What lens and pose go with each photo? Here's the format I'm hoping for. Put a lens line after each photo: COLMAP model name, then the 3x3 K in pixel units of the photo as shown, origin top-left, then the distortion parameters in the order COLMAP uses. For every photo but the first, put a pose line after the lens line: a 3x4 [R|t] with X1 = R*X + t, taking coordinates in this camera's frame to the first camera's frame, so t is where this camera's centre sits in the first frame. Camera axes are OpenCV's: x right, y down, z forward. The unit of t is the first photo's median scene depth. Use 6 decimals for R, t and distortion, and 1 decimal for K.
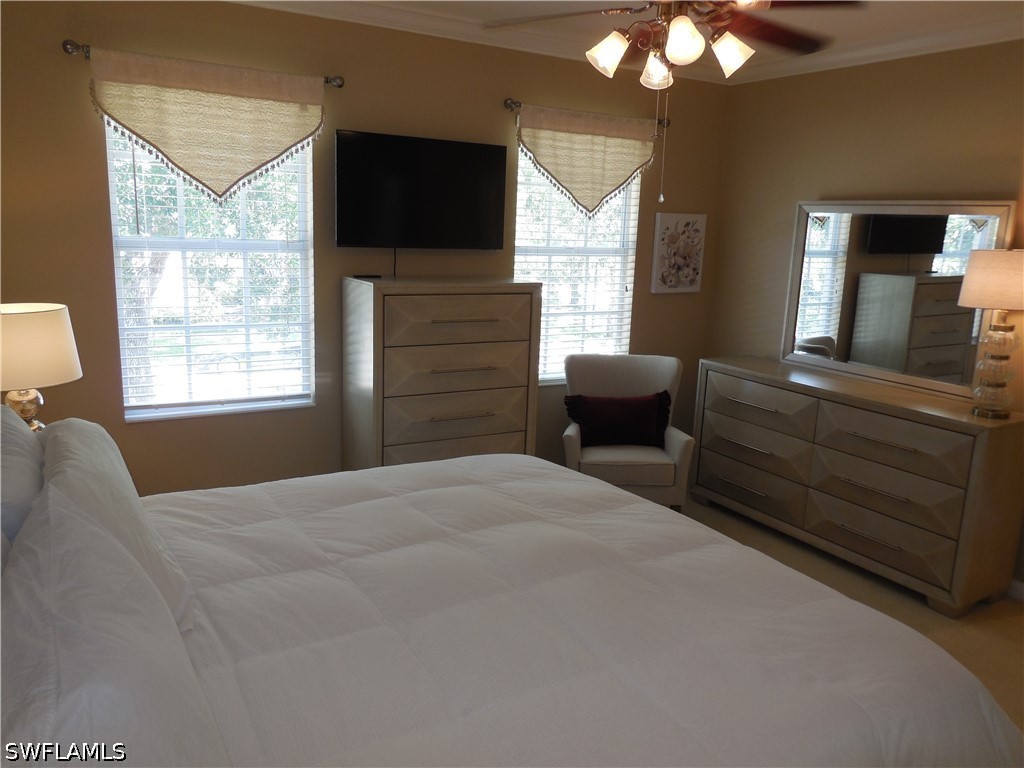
lens RADIAL K [[770.8, 0, 510.2], [0, 770.8, 387.7], [0, 0, 1]] dist [-0.013539, 0.005926]
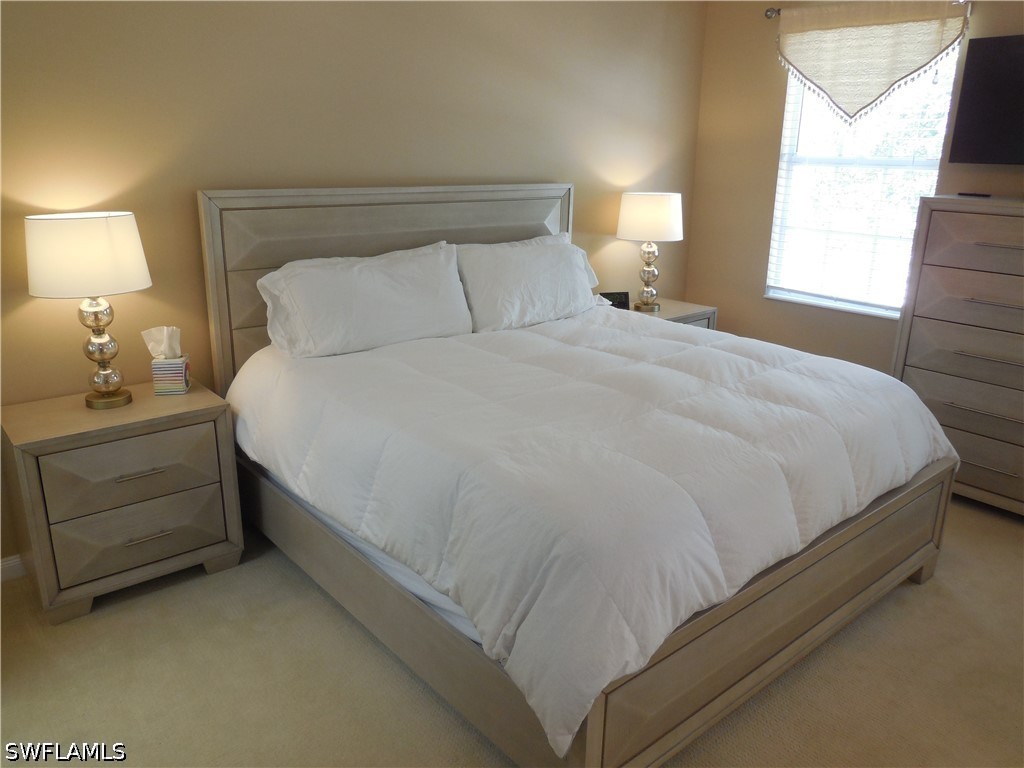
lens RADIAL K [[770.8, 0, 510.6], [0, 770.8, 385.6], [0, 0, 1]] dist [-0.013539, 0.005926]
pose [[0.163717, 0.259337, -0.951809, 0.723878], [-0.213978, 0.951193, 0.222363, -0.010412], [0.963021, 0.167262, 0.211219, 0.313531]]
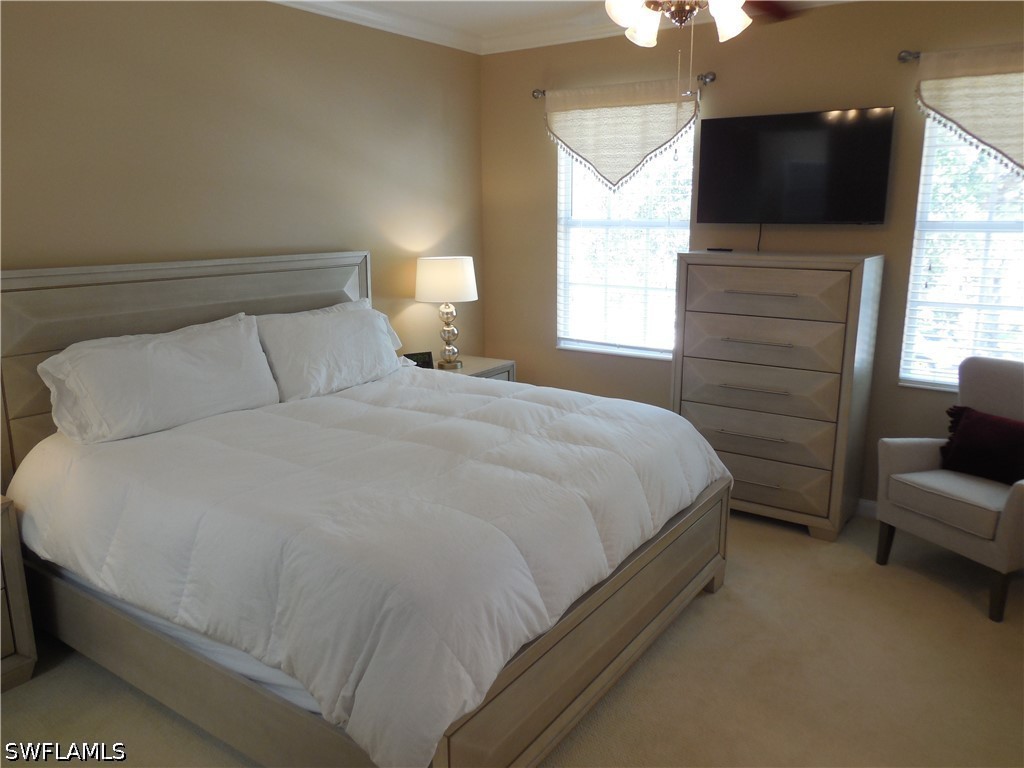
lens RADIAL K [[770.8, 0, 509.7], [0, 770.8, 385.8], [0, 0, 1]] dist [-0.013539, 0.005926]
pose [[0.413525, 0.162669, -0.895844, 0.752297], [-0.171300, 0.980240, 0.098921, -0.012606], [0.894233, 0.112552, 0.433219, 0.298934]]
